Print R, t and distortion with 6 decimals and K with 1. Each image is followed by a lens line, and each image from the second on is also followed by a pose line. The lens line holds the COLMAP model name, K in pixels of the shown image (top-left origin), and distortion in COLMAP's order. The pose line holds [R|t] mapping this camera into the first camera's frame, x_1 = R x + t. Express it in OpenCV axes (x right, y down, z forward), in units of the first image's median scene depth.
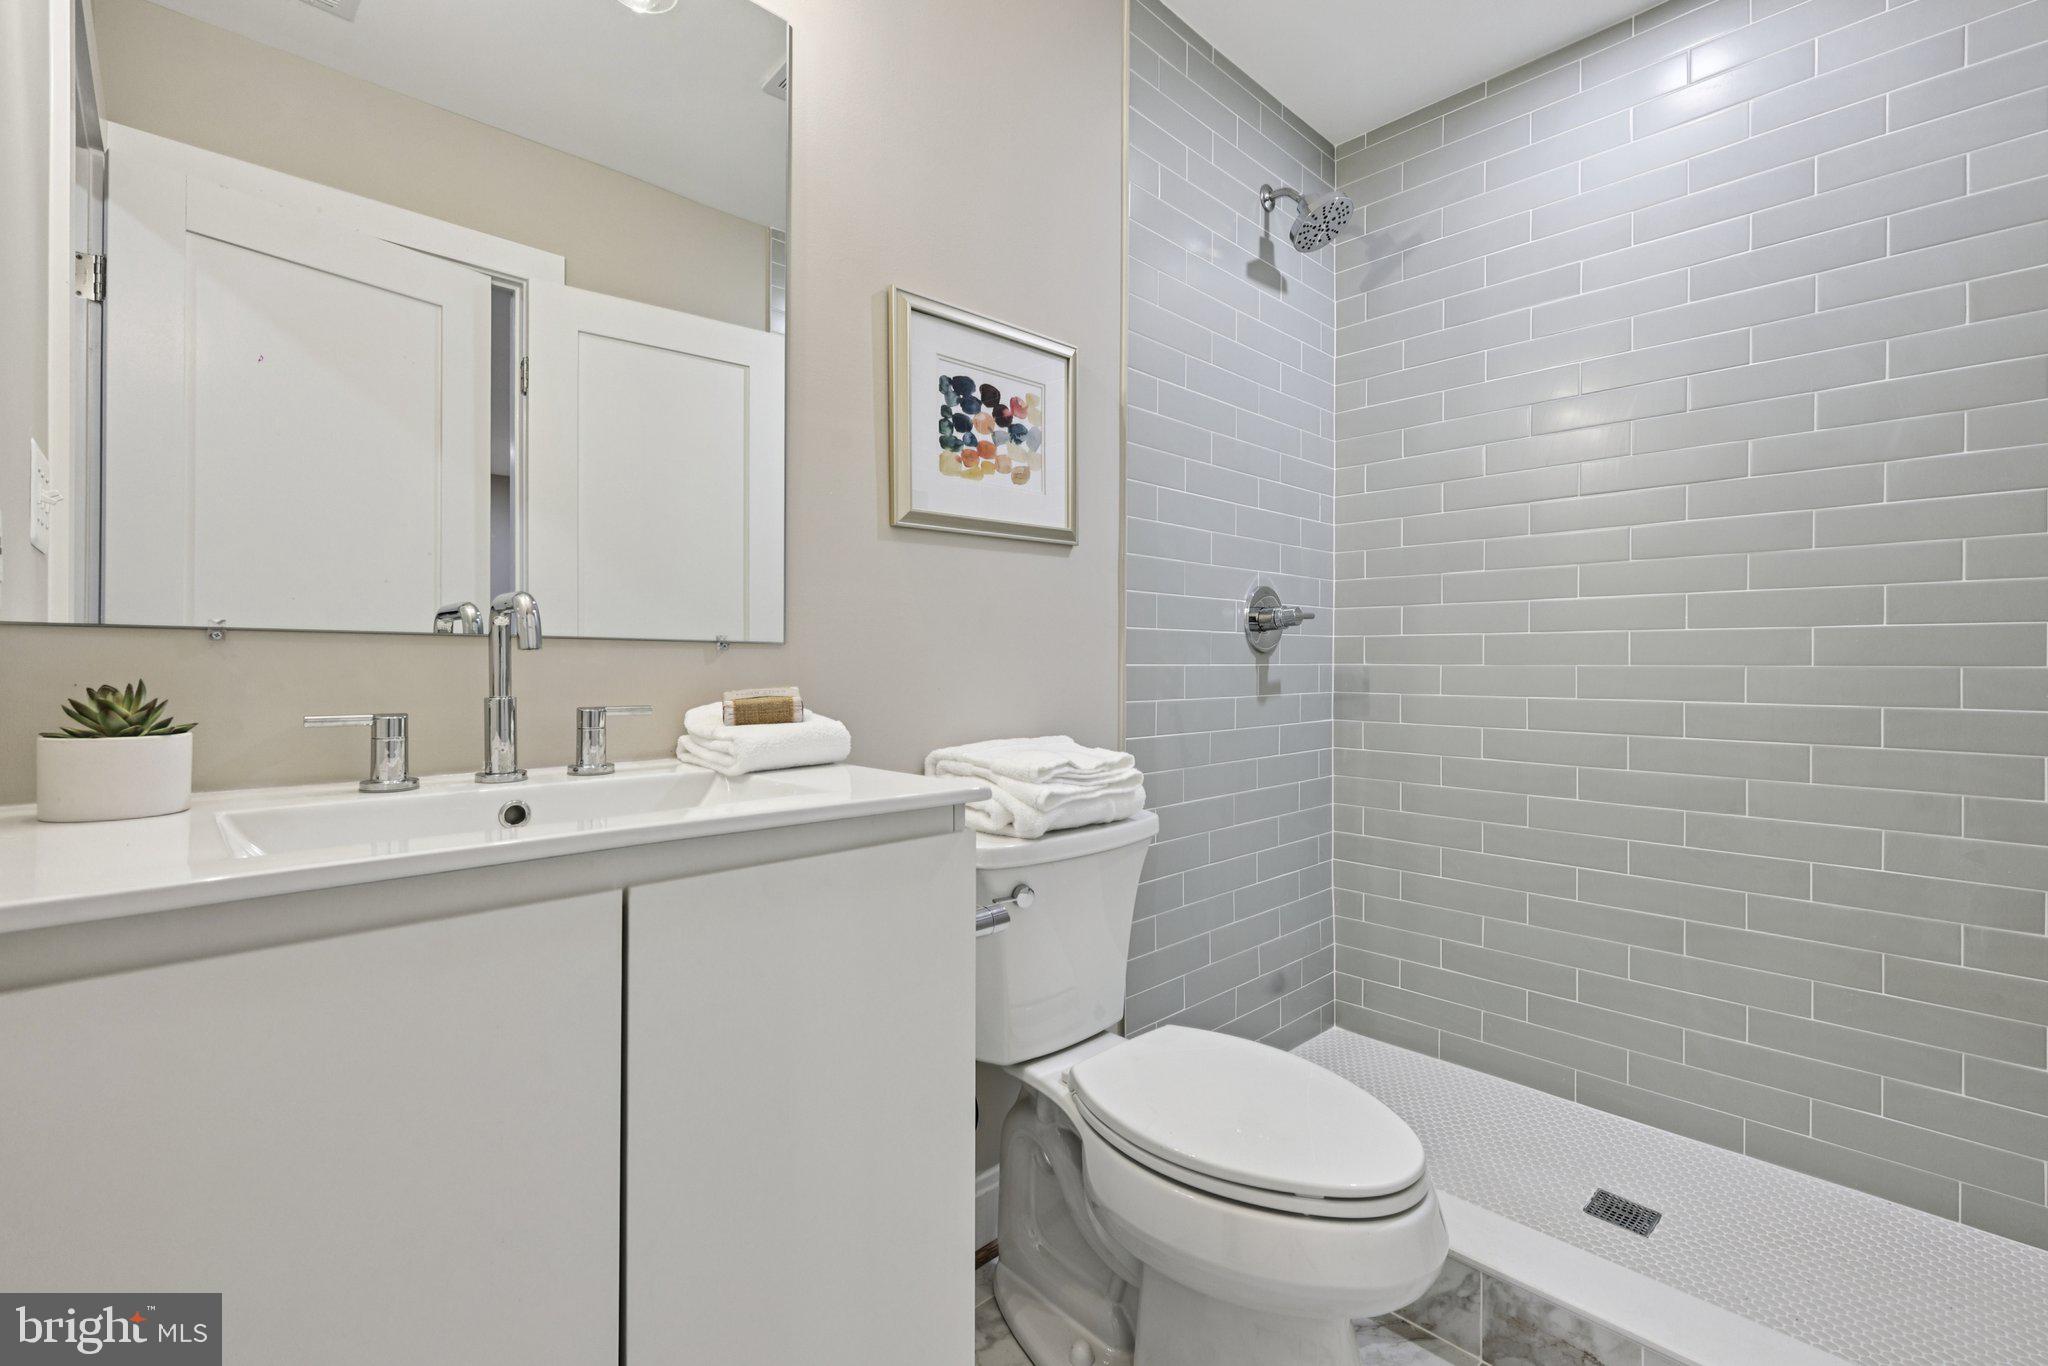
lens RADIAL K [[900.8, 0, 1019.1], [0, 900.8, 668.2], [0, 0, 1]] dist [0.002213, -0.000353]
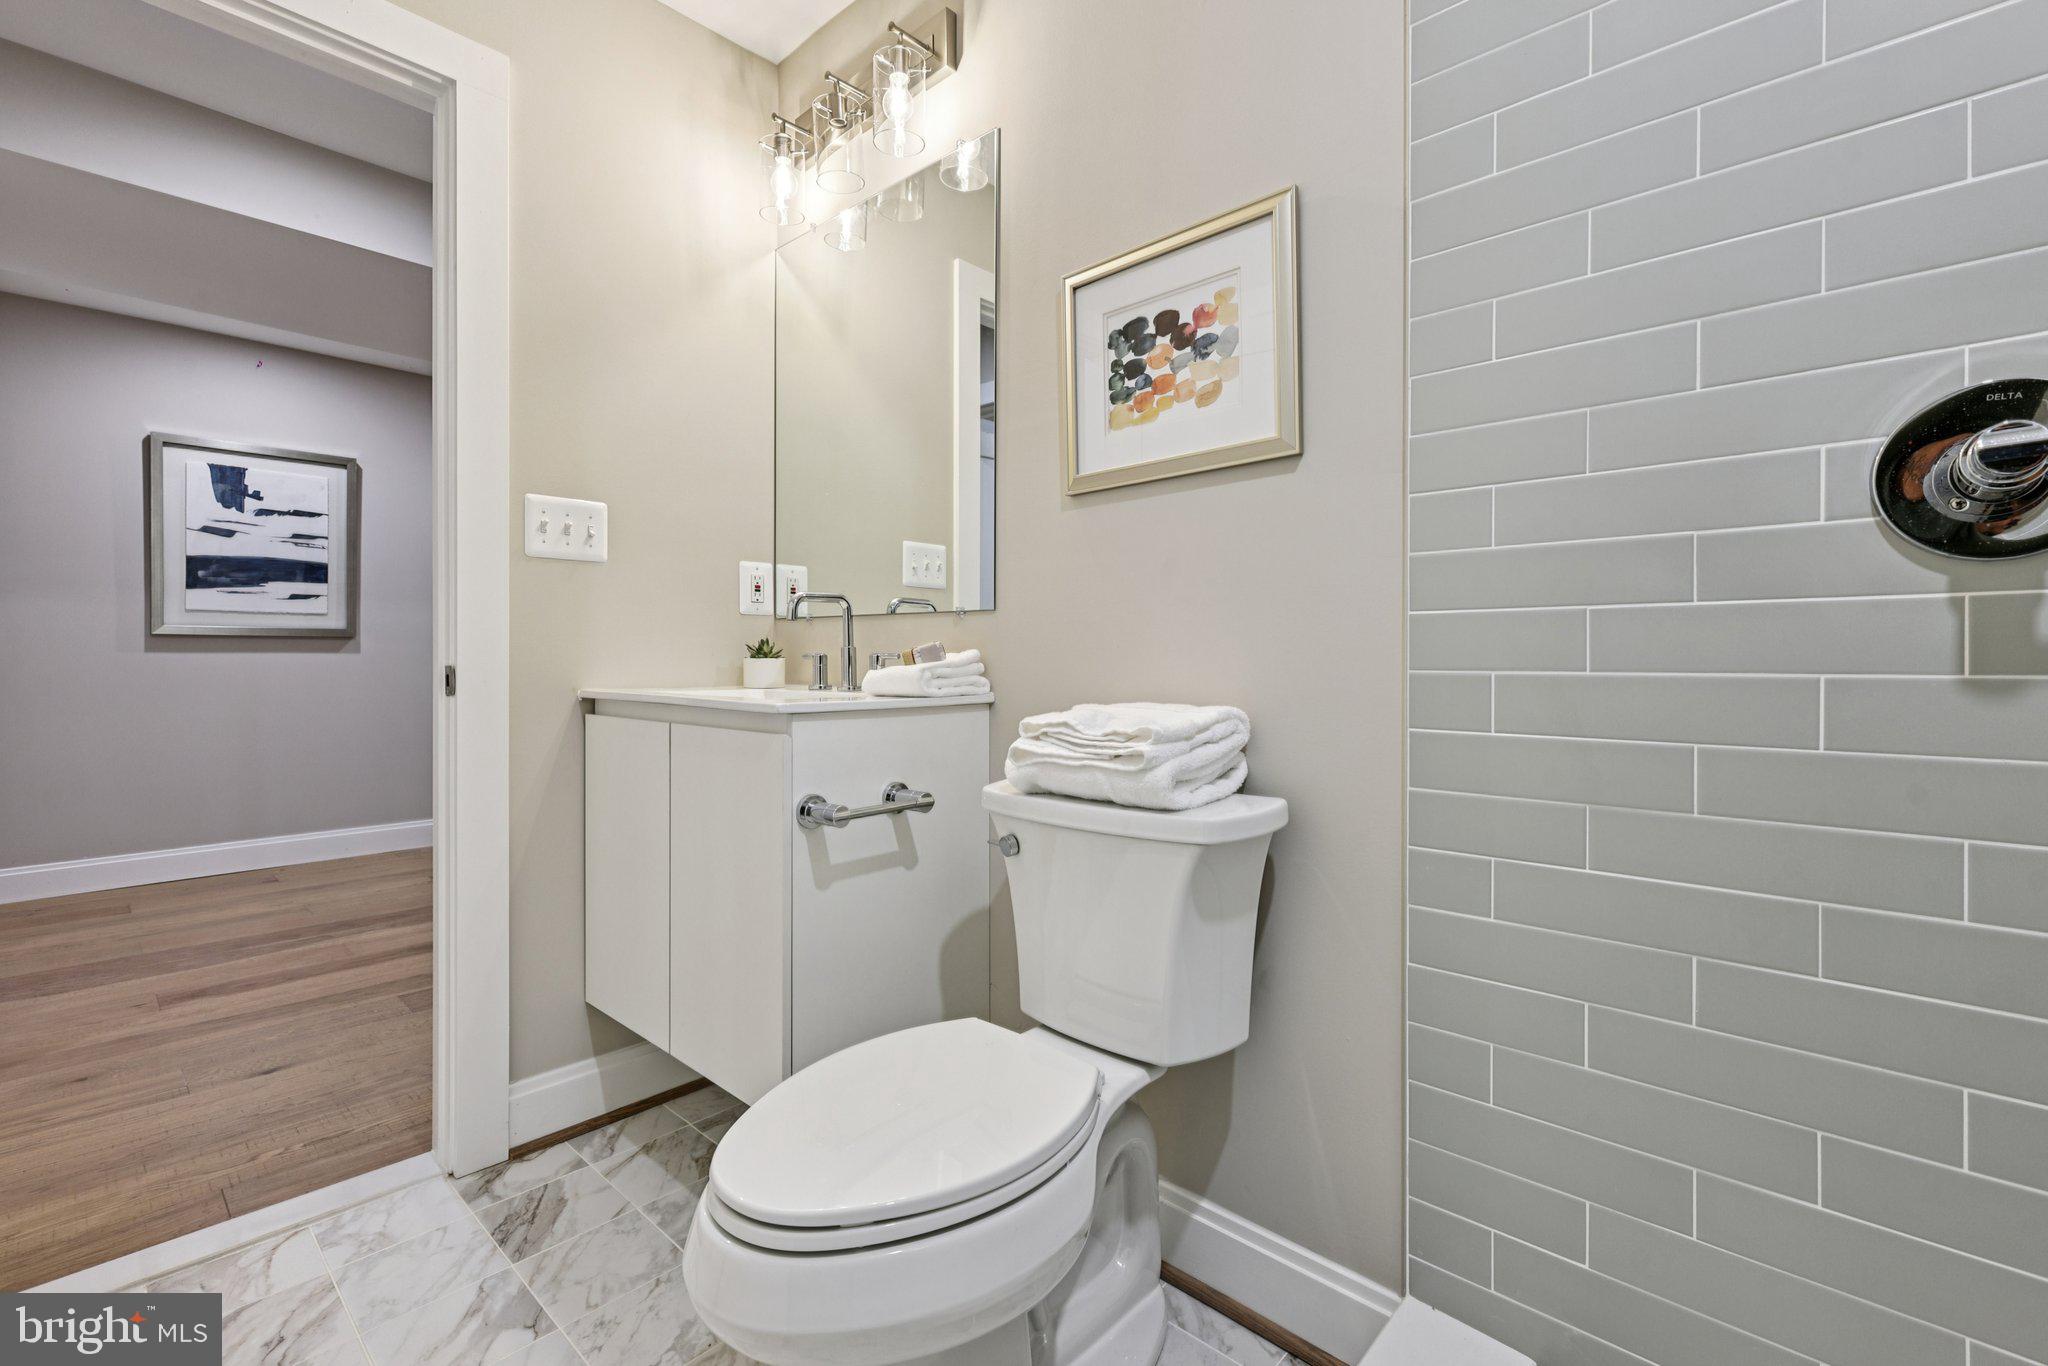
lens RADIAL K [[900.8, 0, 1018.1], [0, 900.8, 668.8], [0, 0, 1]] dist [0.002213, -0.000353]
pose [[0.060360, 0.012320, -0.998101, 0.879642], [-0.006343, 0.999908, 0.011959, 0.035395], [0.998157, 0.005609, 0.060433, 0.813670]]
